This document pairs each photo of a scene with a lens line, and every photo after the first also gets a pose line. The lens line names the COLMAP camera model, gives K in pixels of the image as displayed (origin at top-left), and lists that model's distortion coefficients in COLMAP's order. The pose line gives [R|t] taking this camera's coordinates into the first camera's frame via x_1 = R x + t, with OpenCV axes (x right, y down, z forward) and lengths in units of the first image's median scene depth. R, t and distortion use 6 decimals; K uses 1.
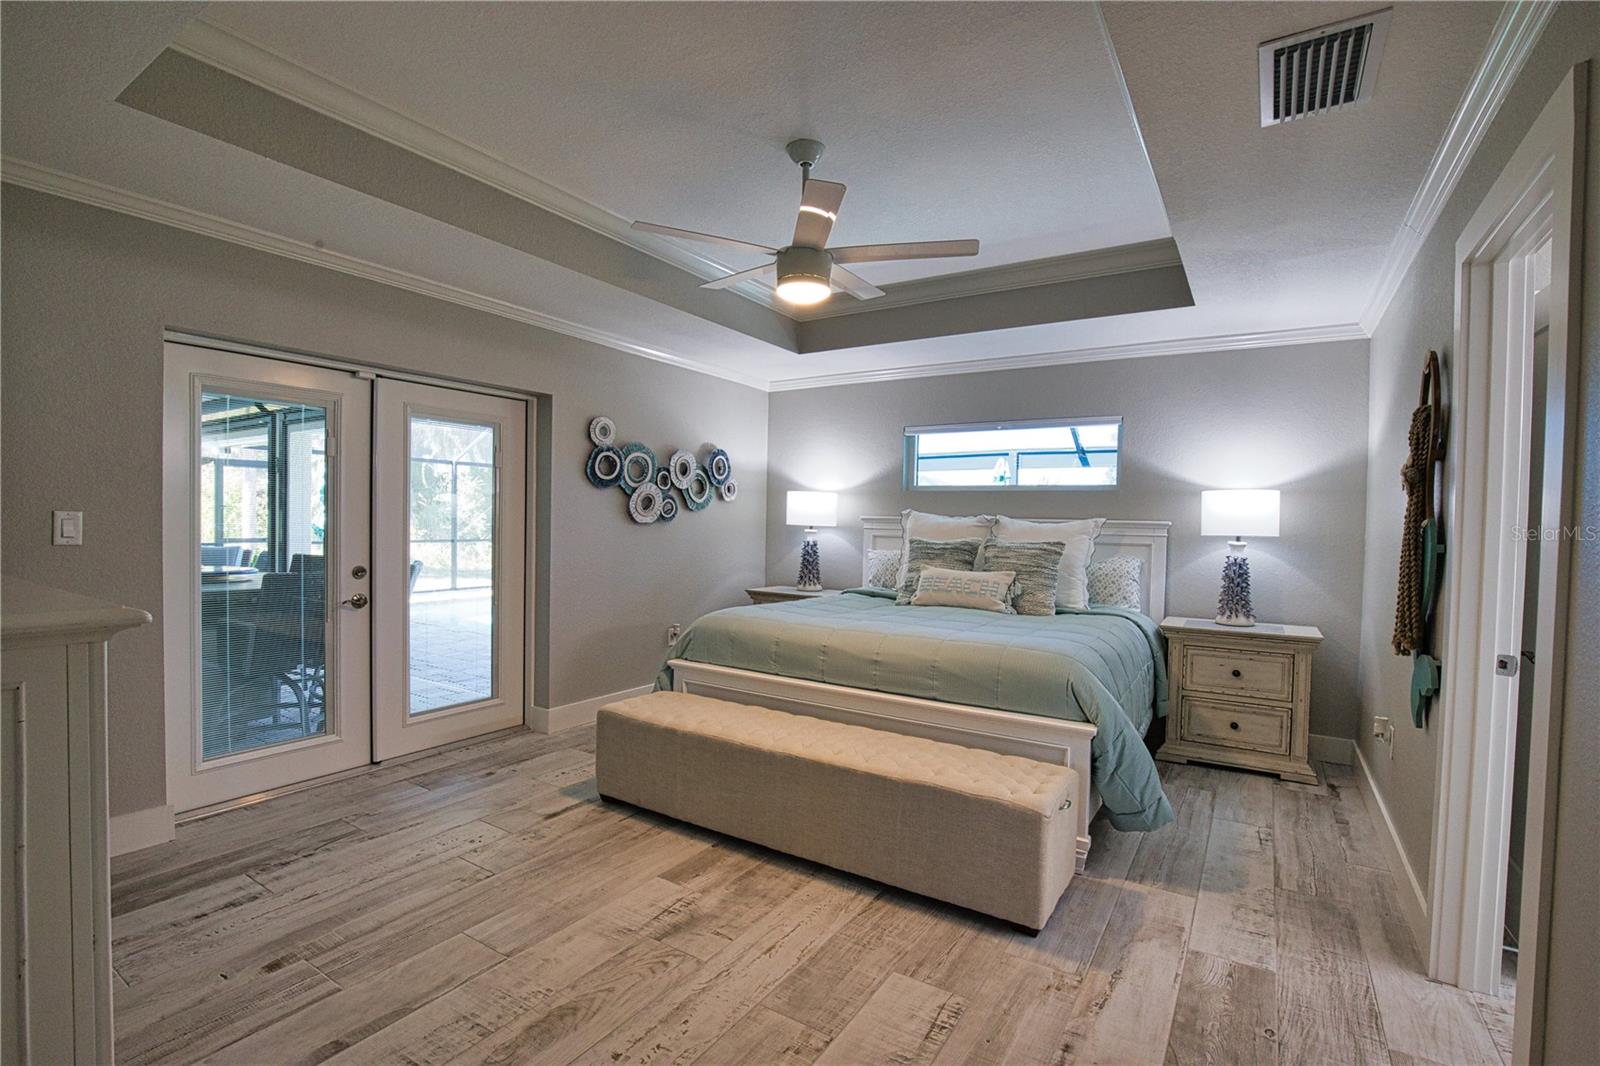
lens RADIAL K [[730.5, 0, 807.7], [0, 730.5, 535.7], [0, 0, 1]] dist [-0.036458, 0.007338]
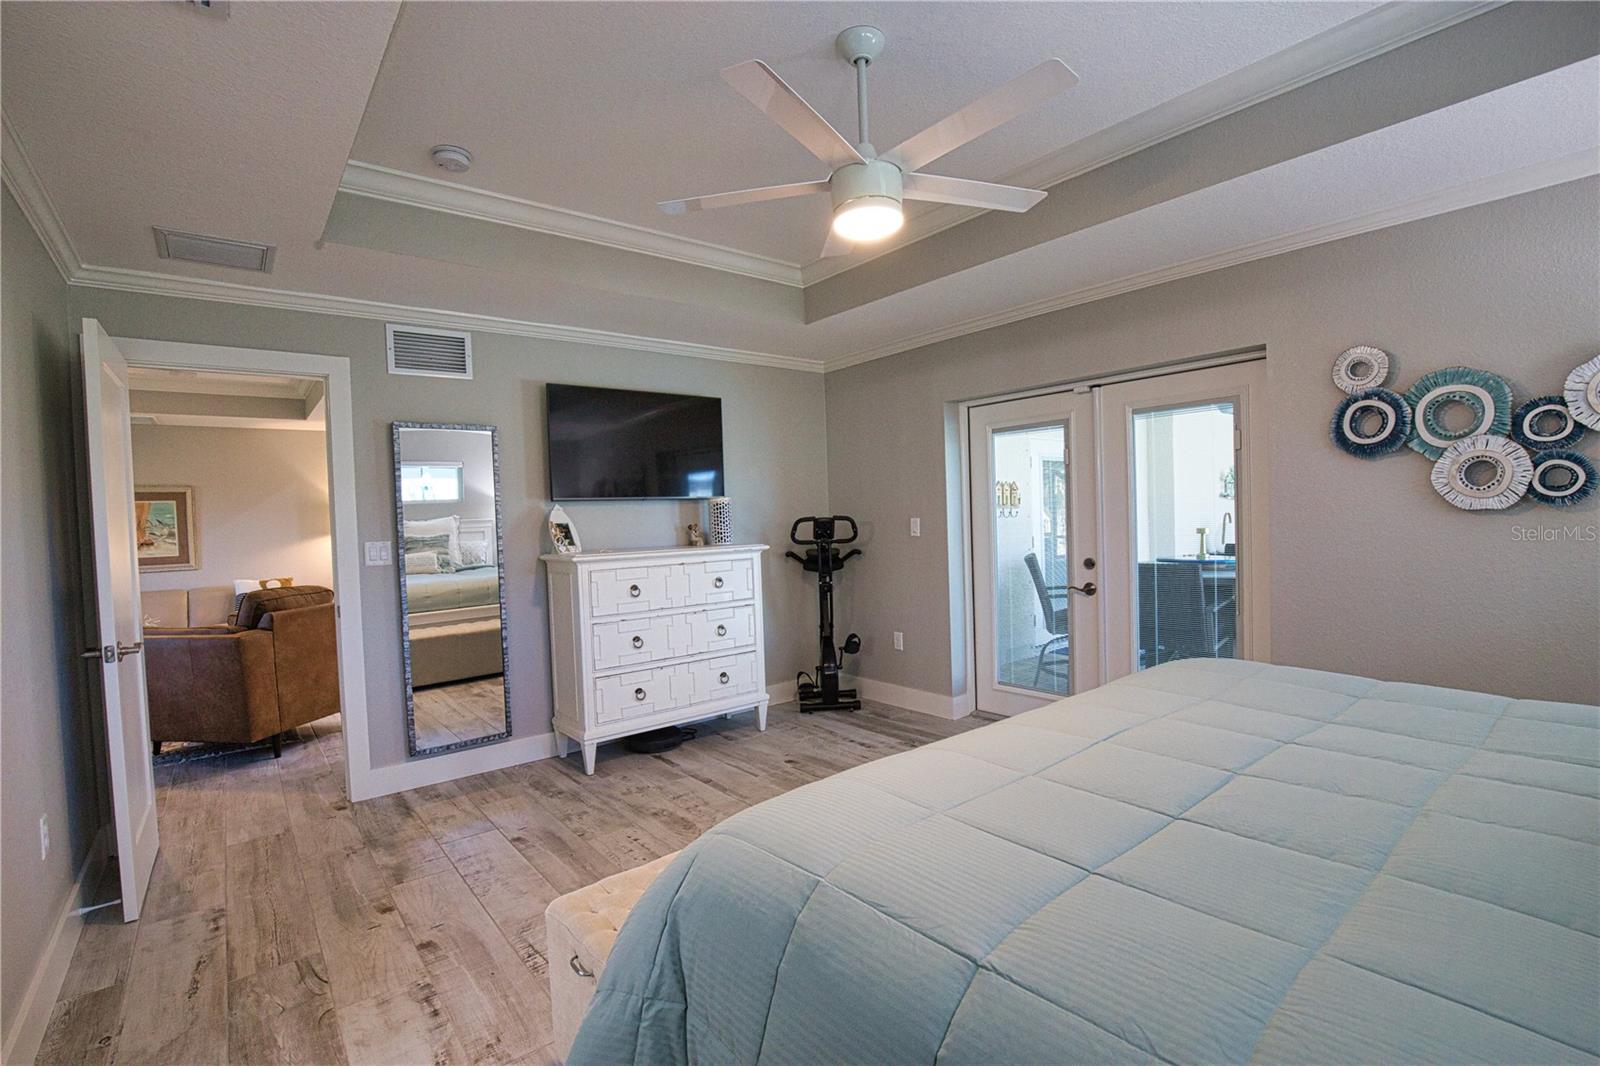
lens RADIAL K [[730.5, 0, 810.1], [0, 730.5, 536.6], [0, 0, 1]] dist [-0.036458, 0.007338]
pose [[-0.313255, 0.016368, -0.949528, 0.868157], [0.007763, 0.999862, 0.014674, -0.016758], [0.949637, -0.002774, -0.313339, 1.357729]]
